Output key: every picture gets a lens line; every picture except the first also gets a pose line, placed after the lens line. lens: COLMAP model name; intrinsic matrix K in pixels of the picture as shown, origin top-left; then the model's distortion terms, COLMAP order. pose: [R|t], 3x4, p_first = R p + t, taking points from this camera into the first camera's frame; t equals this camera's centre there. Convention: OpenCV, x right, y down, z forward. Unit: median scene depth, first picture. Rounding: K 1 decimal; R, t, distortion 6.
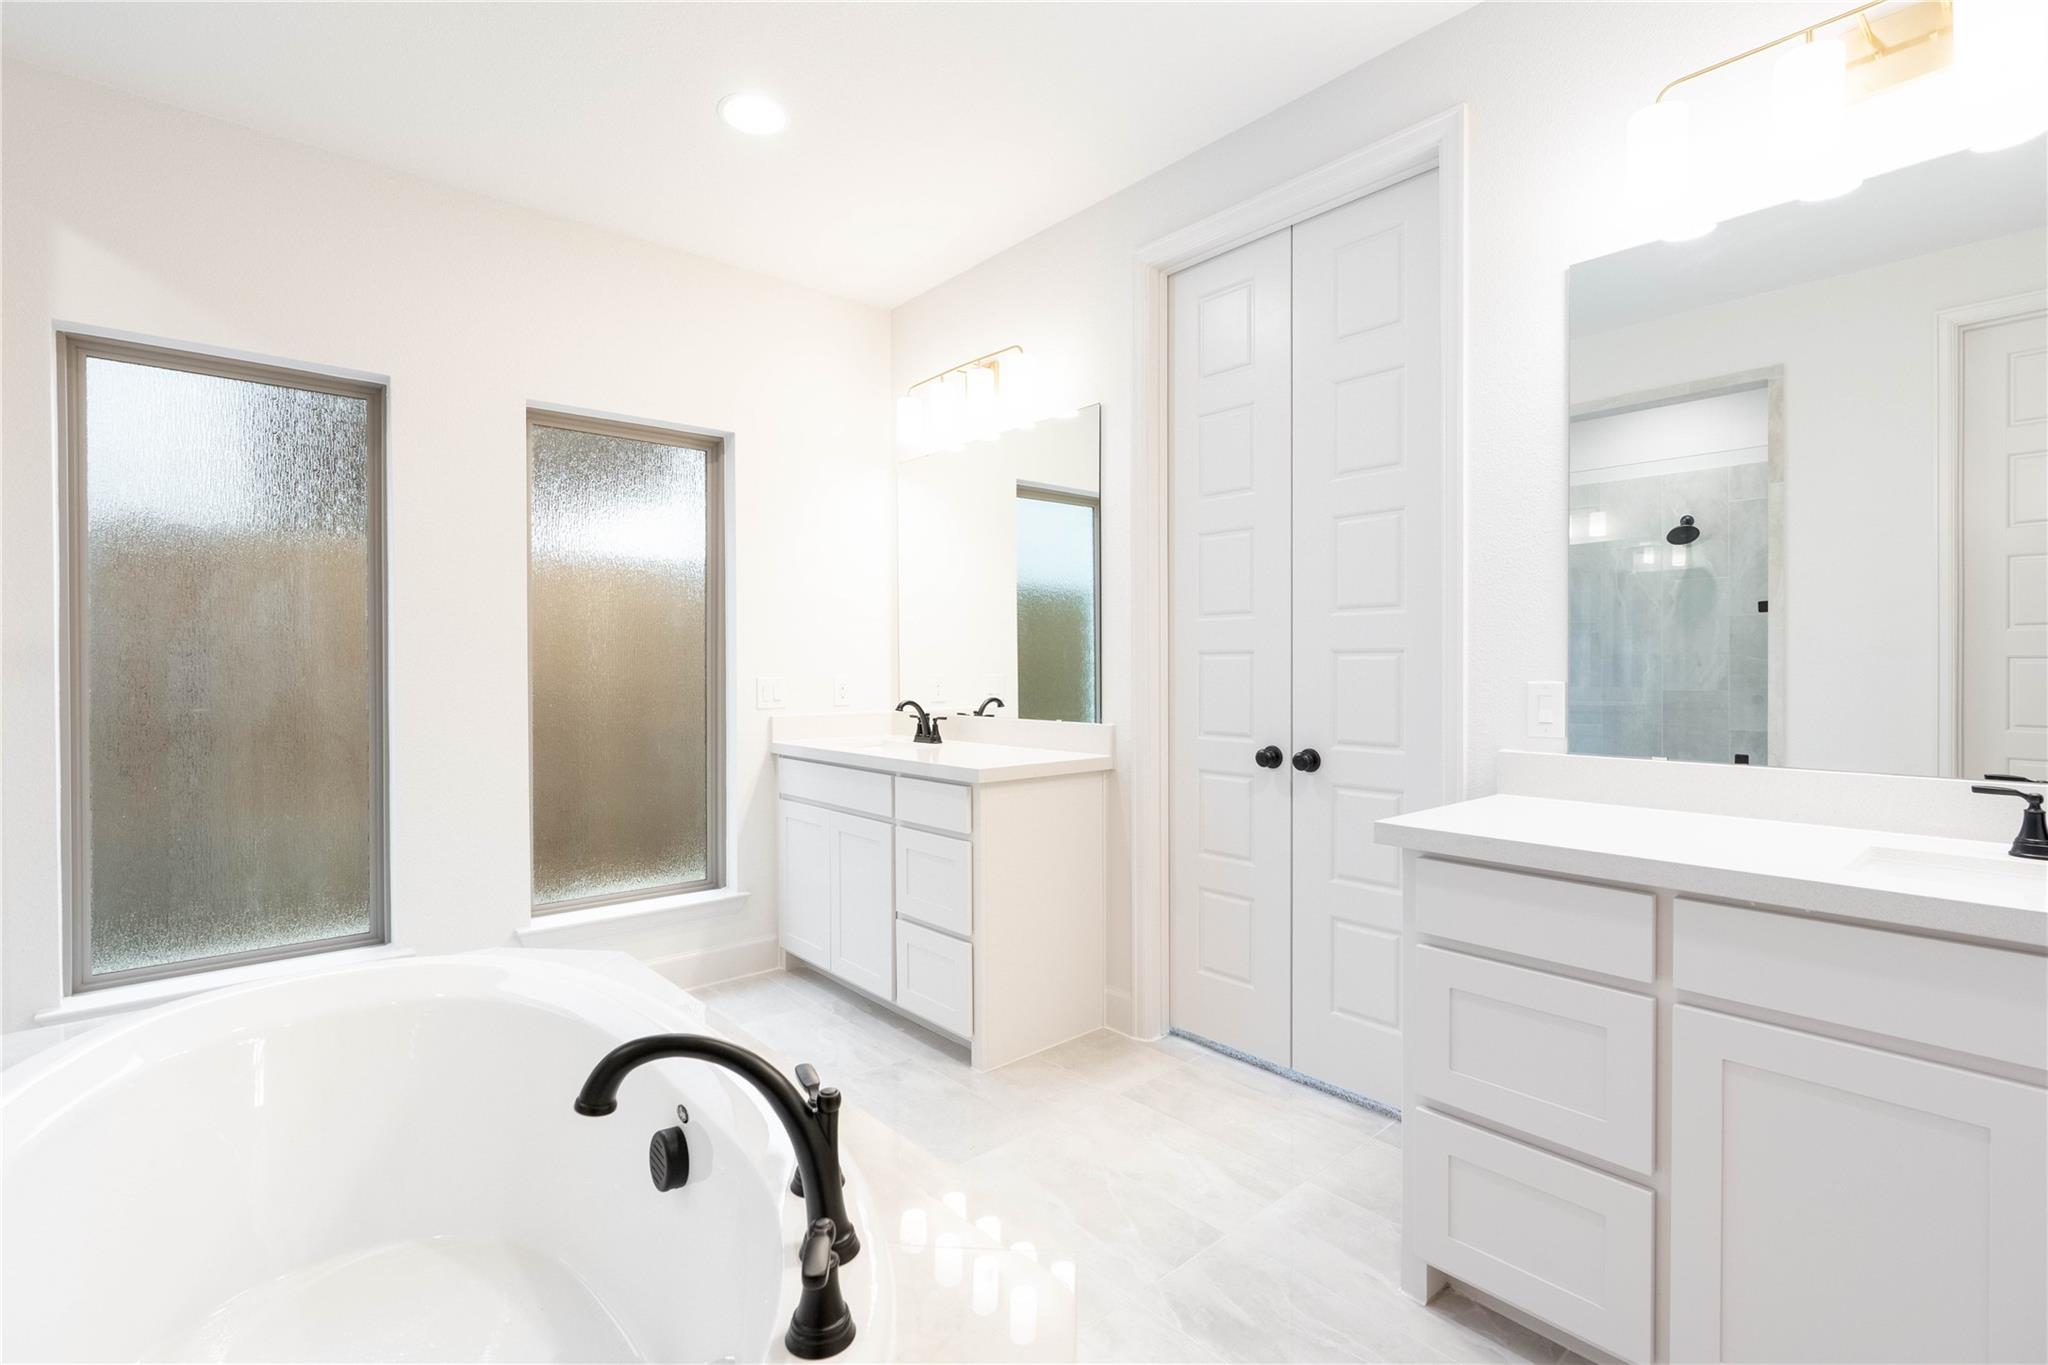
lens RADIAL K [[921.7, 0, 1021.3], [0, 921.7, 673.8], [0, 0, 1]] dist [-0.002274, -0.000527]
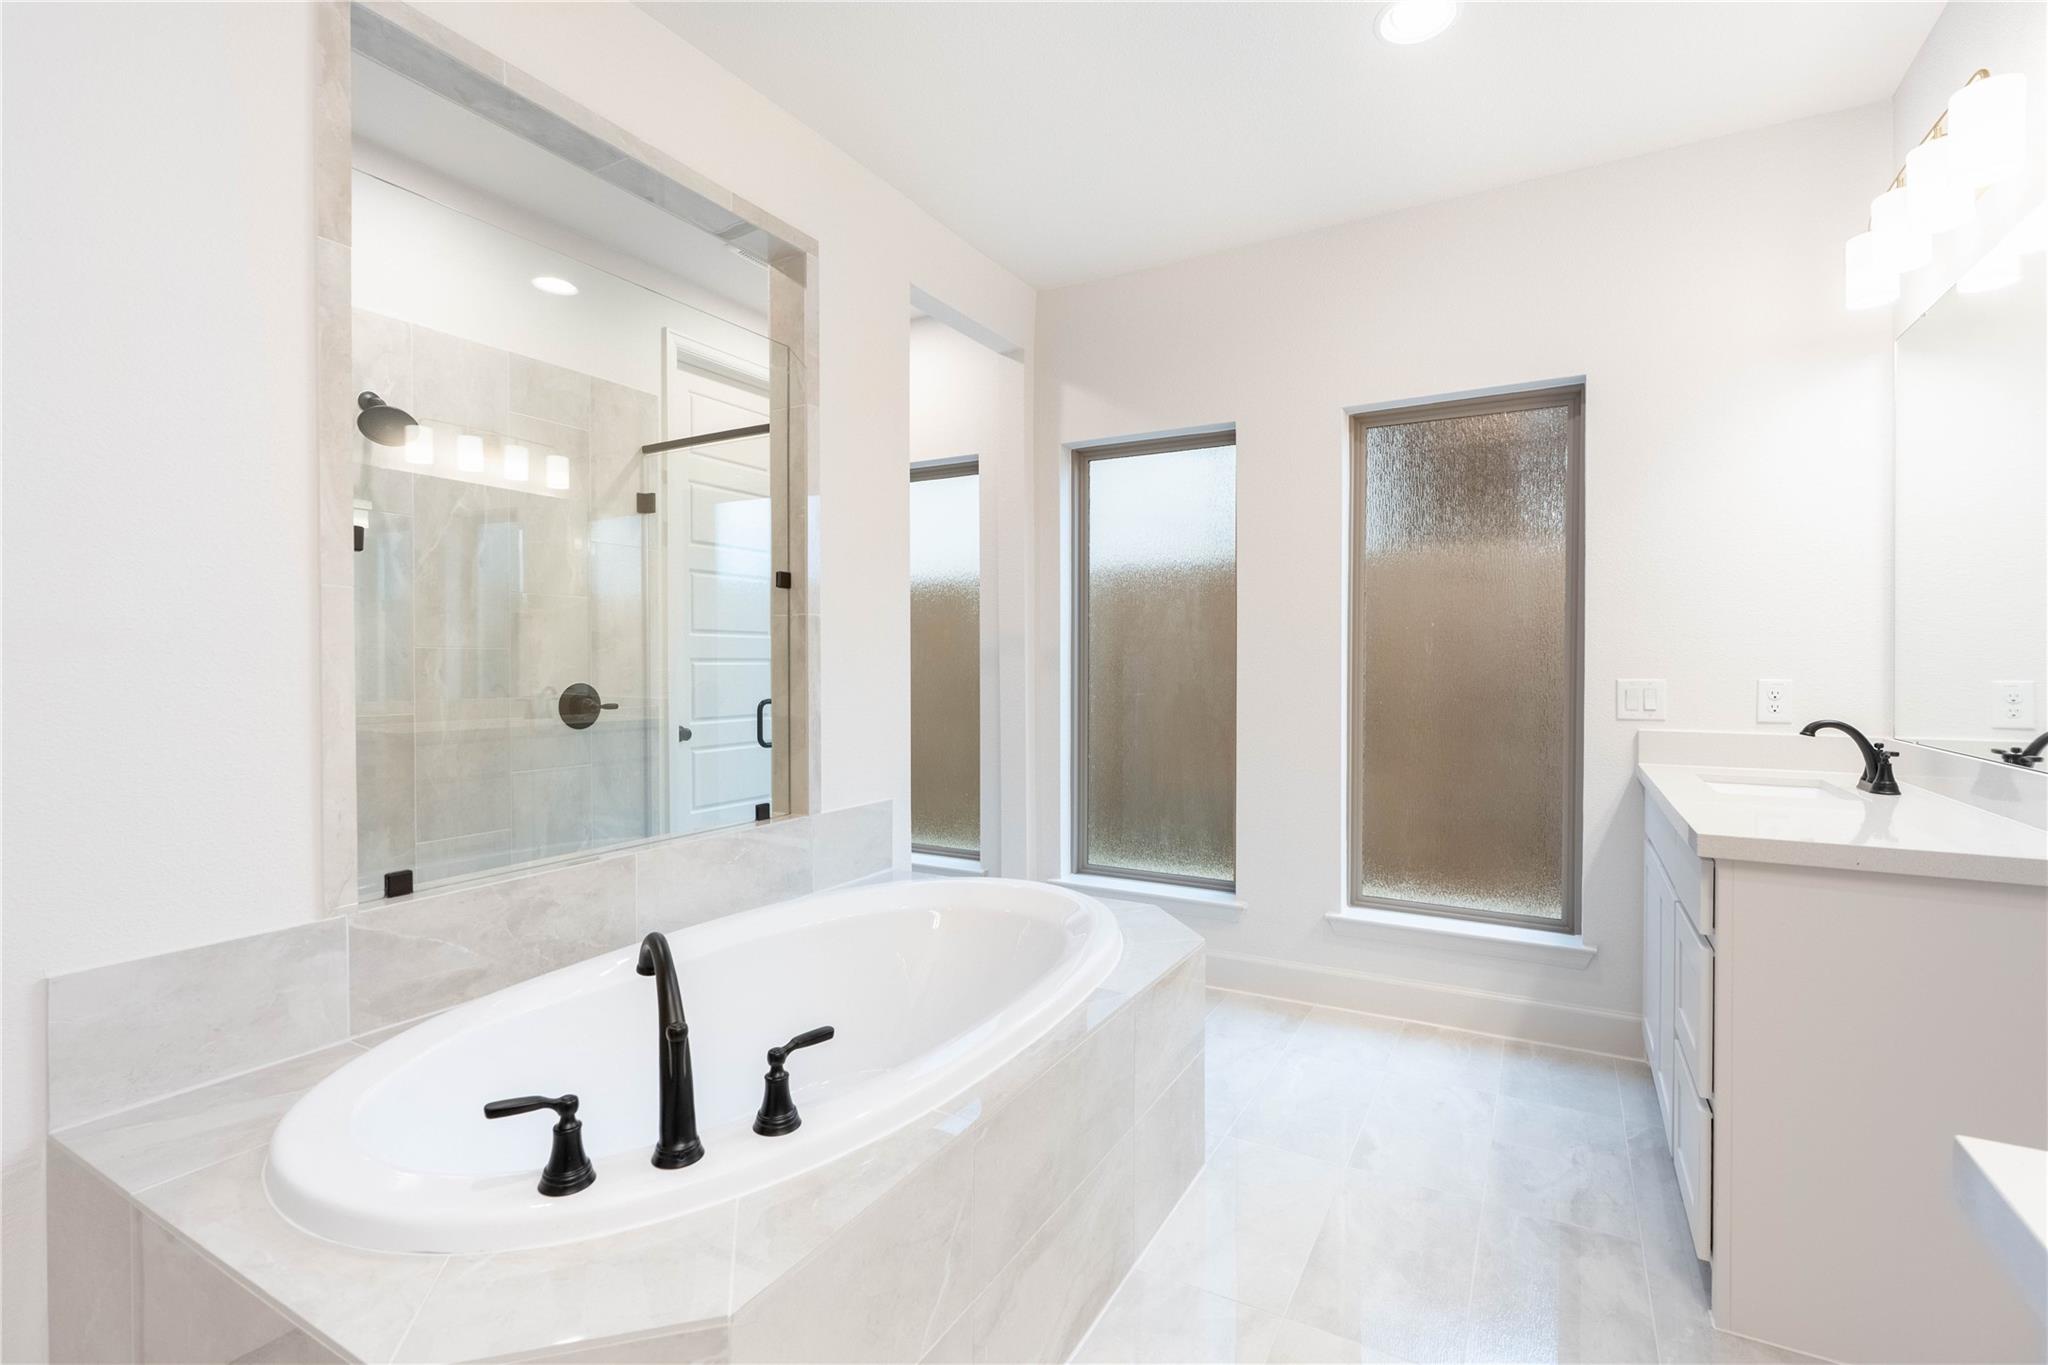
lens RADIAL K [[921.7, 0, 1023.8], [0, 921.7, 678.0], [0, 0, 1]] dist [-0.002274, -0.000527]
pose [[0.333904, 0.019857, -0.942398, 0.291562], [-0.006413, 0.999803, 0.018794, -0.008556], [0.942585, -0.000232, 0.333965, 0.277853]]
